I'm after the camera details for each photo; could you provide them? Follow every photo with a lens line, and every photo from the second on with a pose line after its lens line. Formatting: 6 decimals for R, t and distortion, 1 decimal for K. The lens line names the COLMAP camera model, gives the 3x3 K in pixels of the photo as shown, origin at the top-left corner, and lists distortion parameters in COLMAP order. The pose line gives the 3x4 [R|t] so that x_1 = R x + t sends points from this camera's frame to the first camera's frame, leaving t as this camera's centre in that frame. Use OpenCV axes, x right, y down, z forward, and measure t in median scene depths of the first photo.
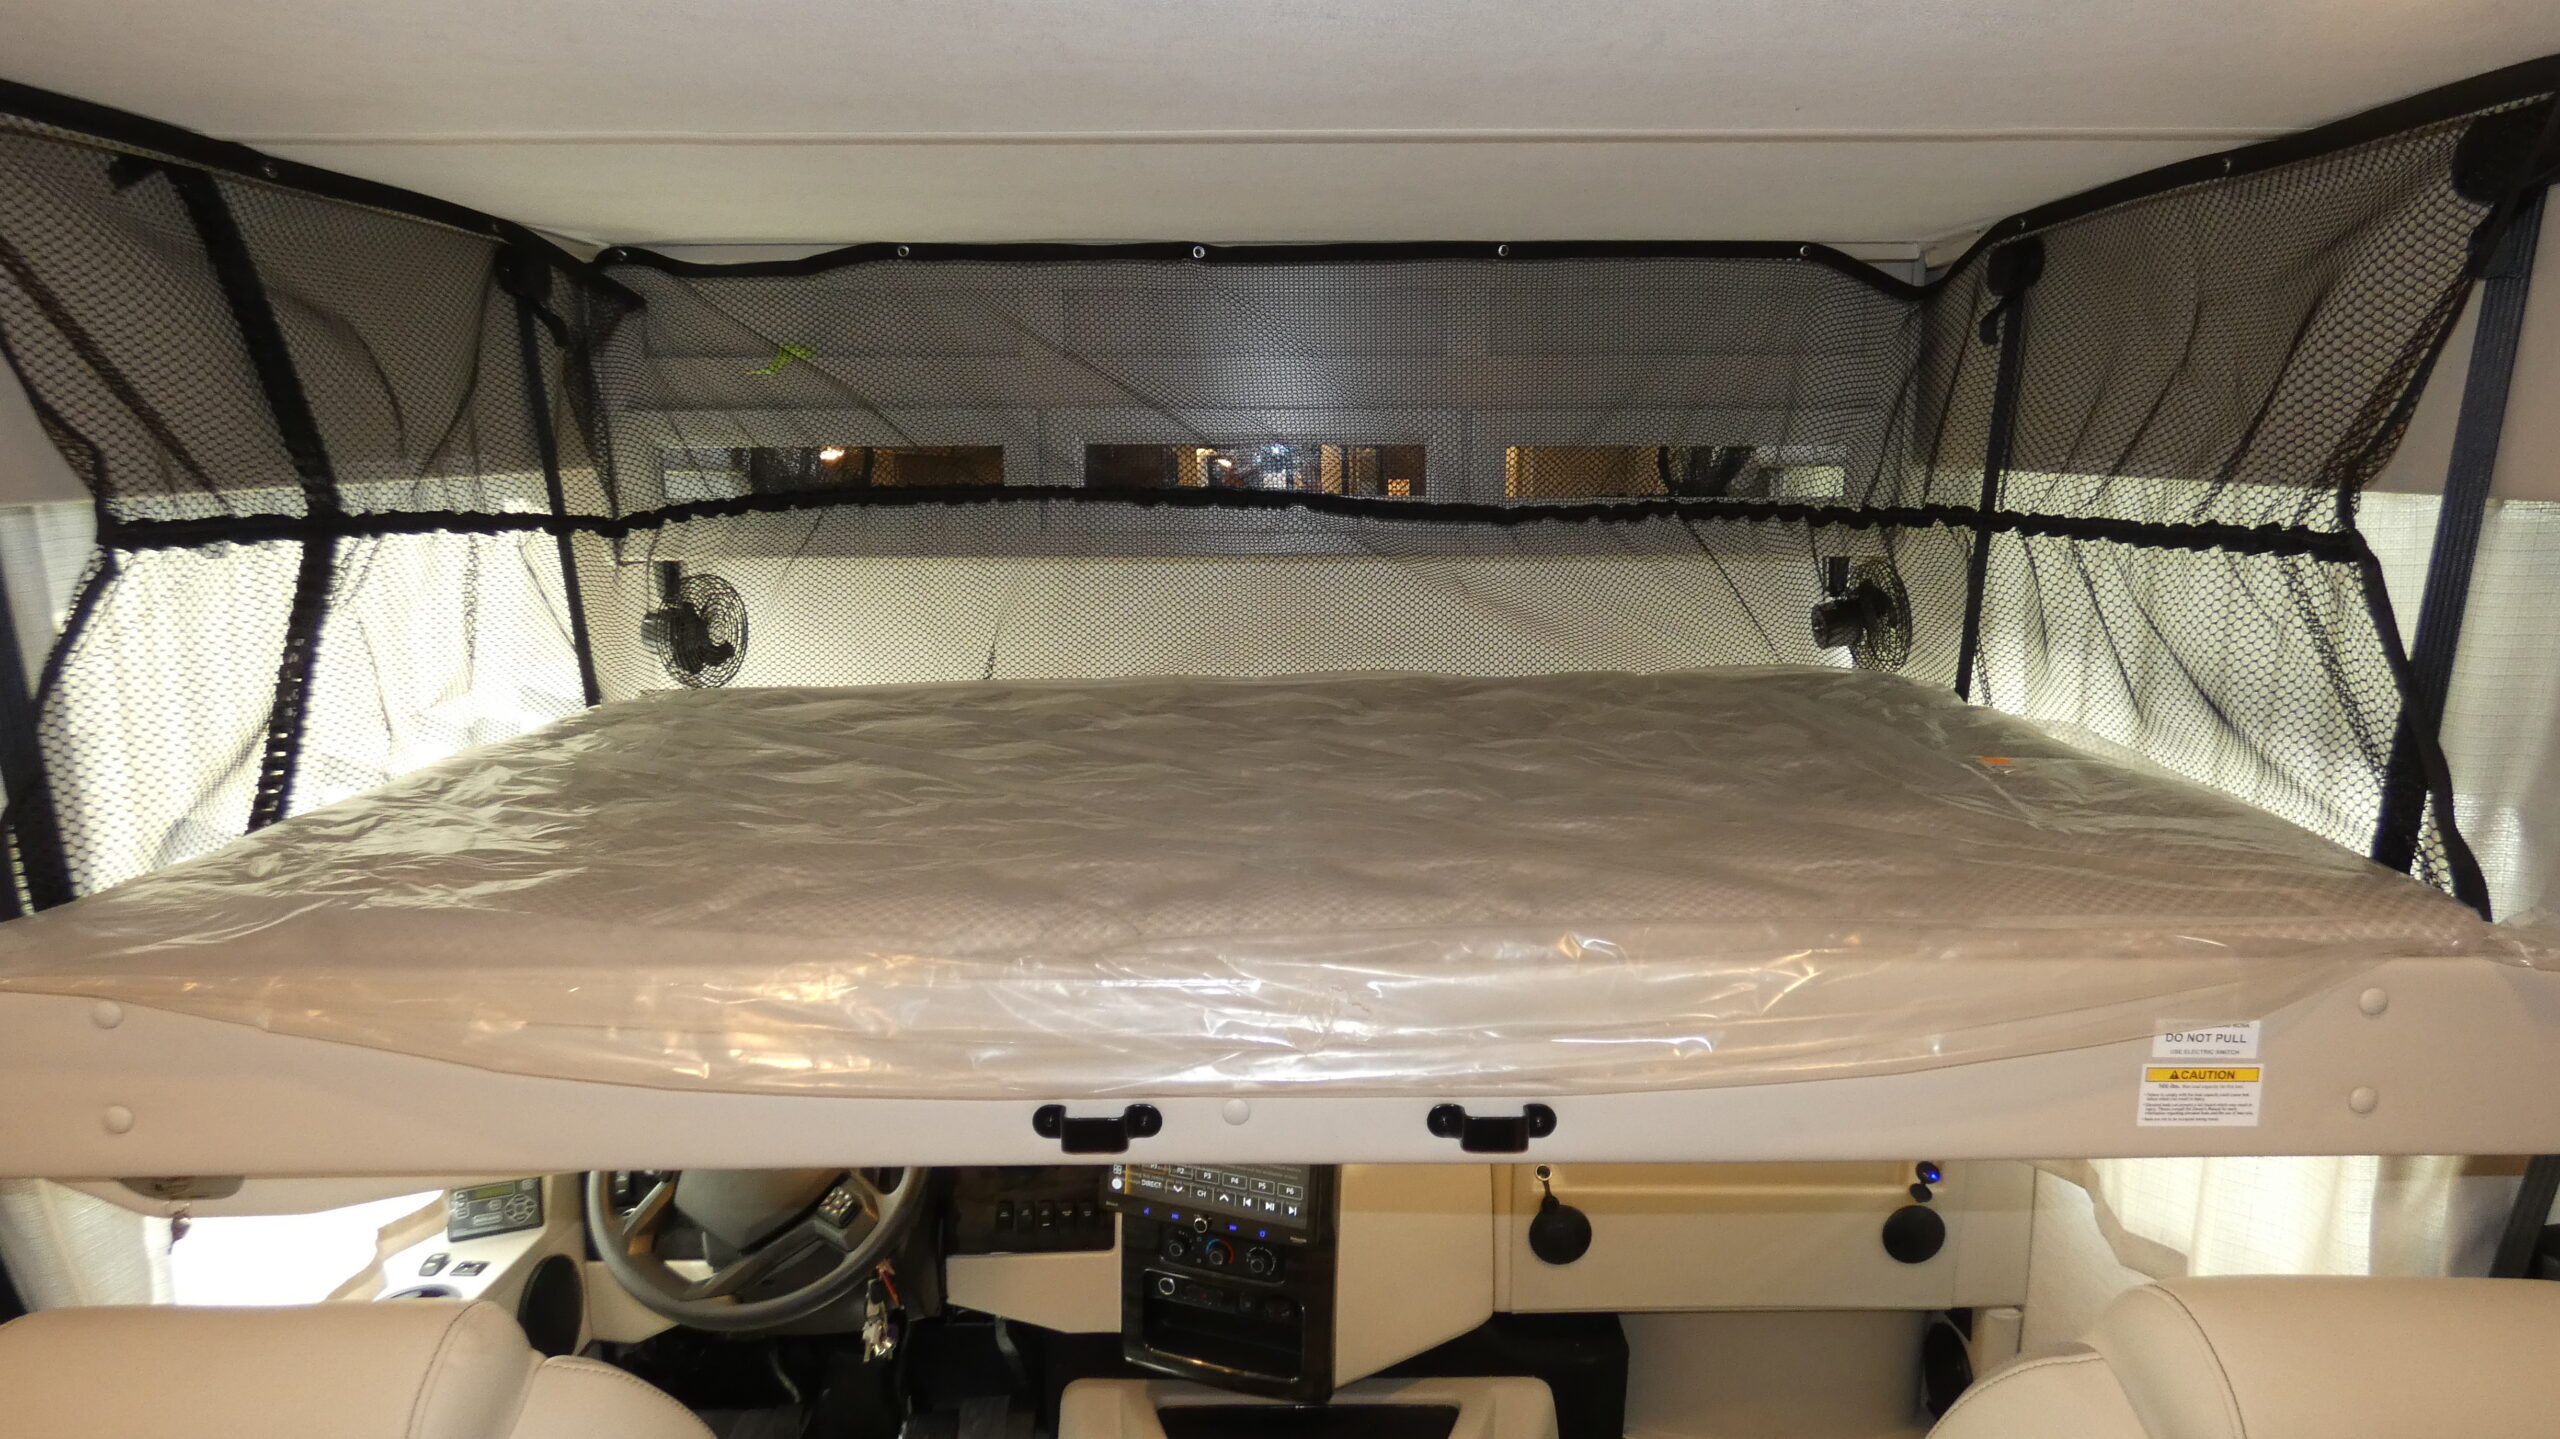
lens RADIAL K [[1534.9, 0, 1284.1], [0, 1534.9, 720.0], [0, 0, 1]] dist [-0.001173, -0.003946]
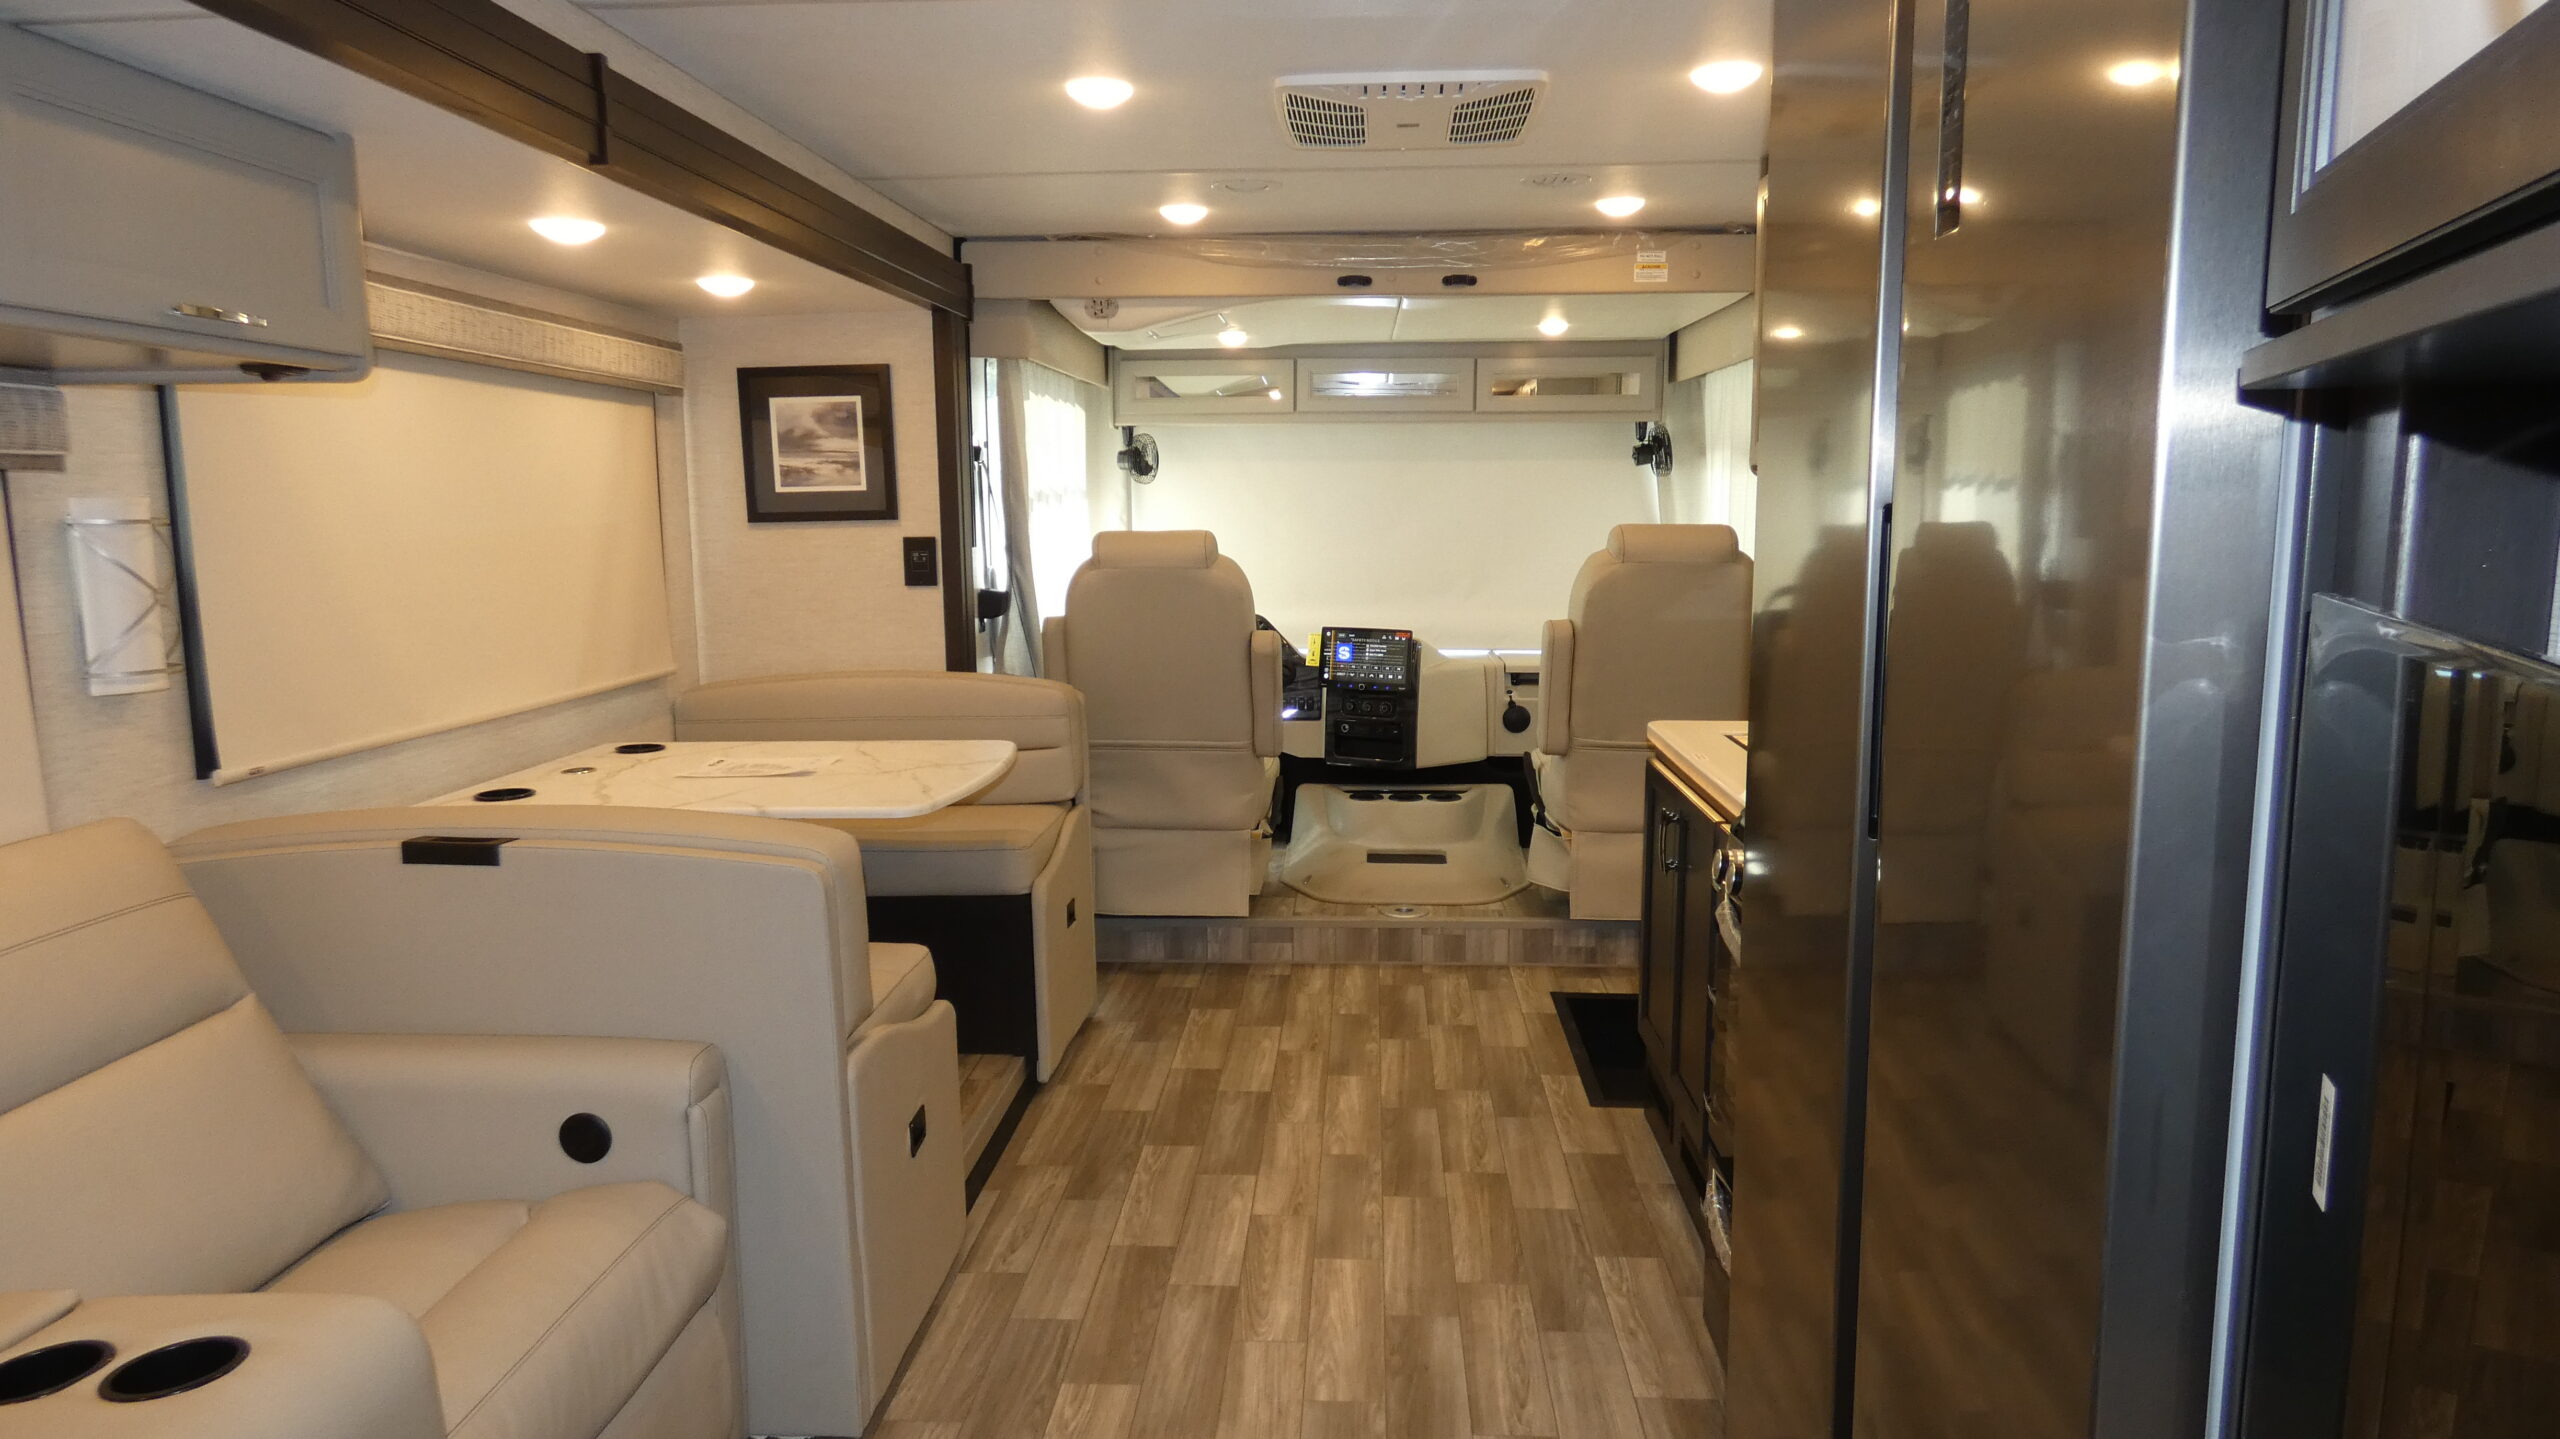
lens RADIAL K [[1534.9, 0, 1283.4], [0, 1534.9, 733.7], [0, 0, 1]] dist [-0.001173, -0.003946]
pose [[0.998348, 0.005577, -0.057191, -0.035648], [-0.007078, 0.999635, -0.026075, 0.430671], [0.057024, 0.026437, 0.998023, -1.326582]]
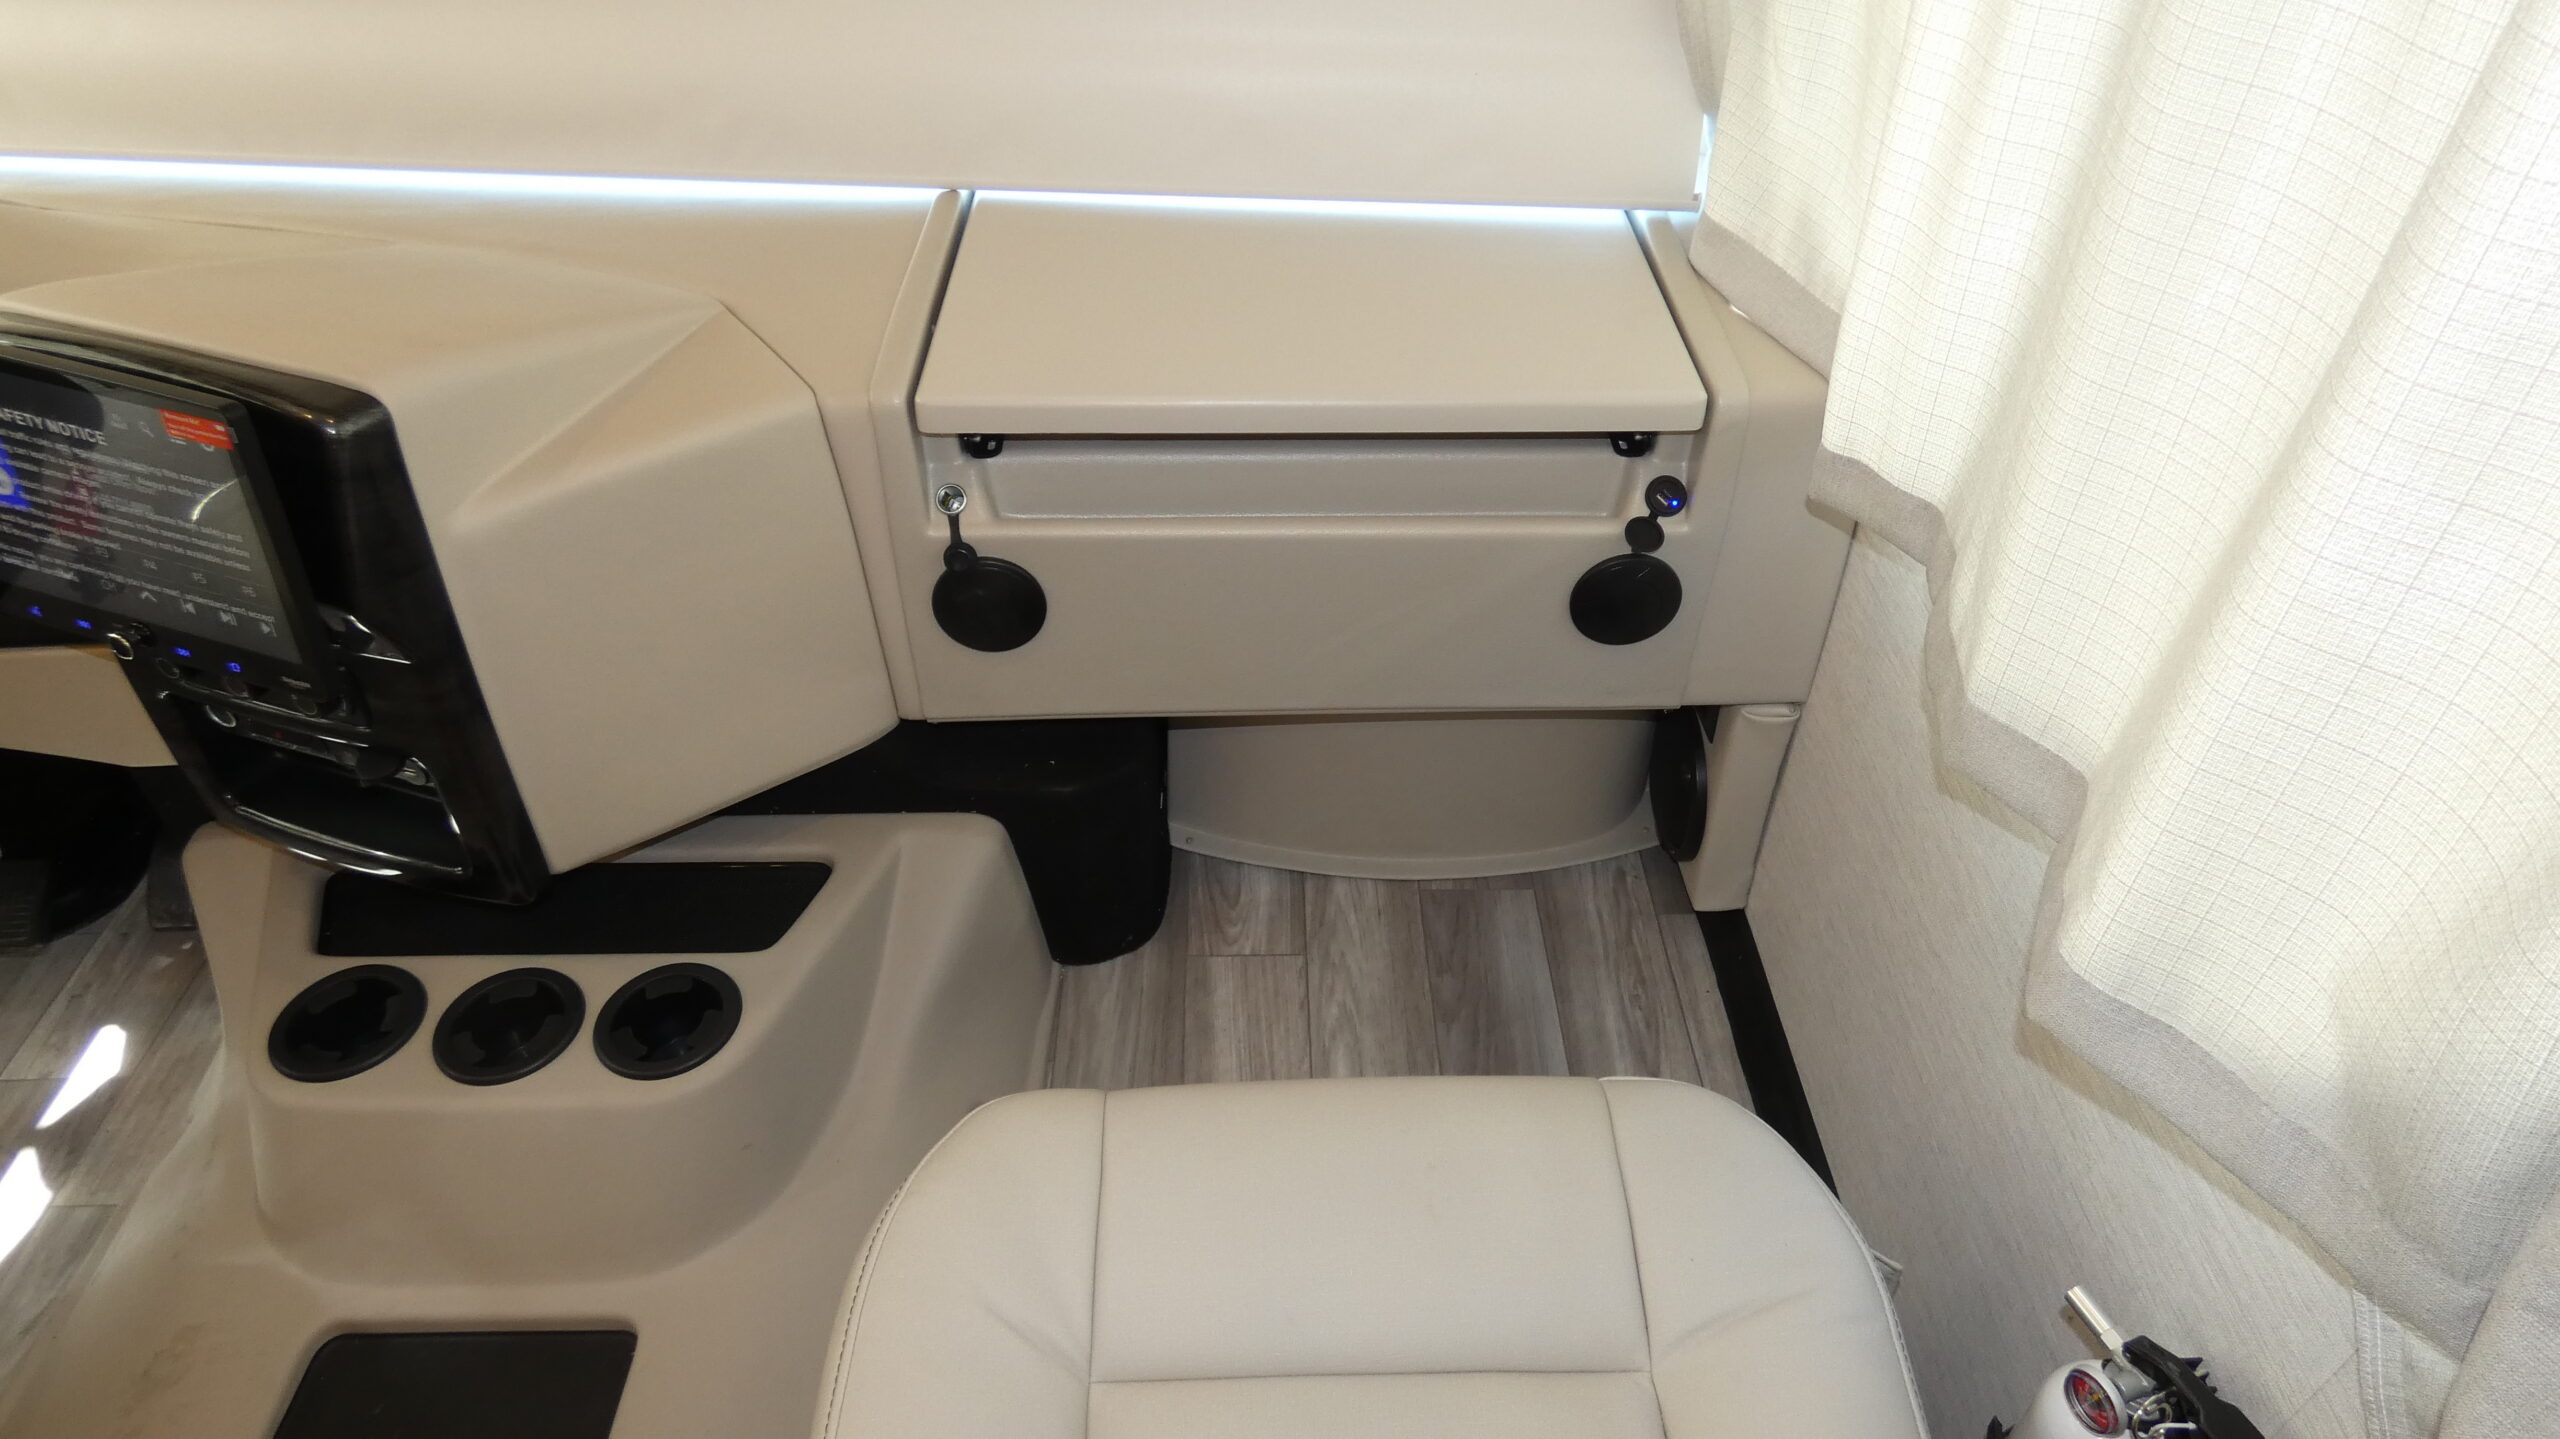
lens RADIAL K [[1534.9, 0, 1287.8], [0, 1534.9, 726.4], [0, 0, 1]] dist [-0.001173, -0.003946]
pose [[0.999753, -0.006373, 0.021270, 0.283818], [-0.005481, 0.857457, 0.514526, 0.089400], [-0.021517, -0.514516, 0.857211, 0.514235]]
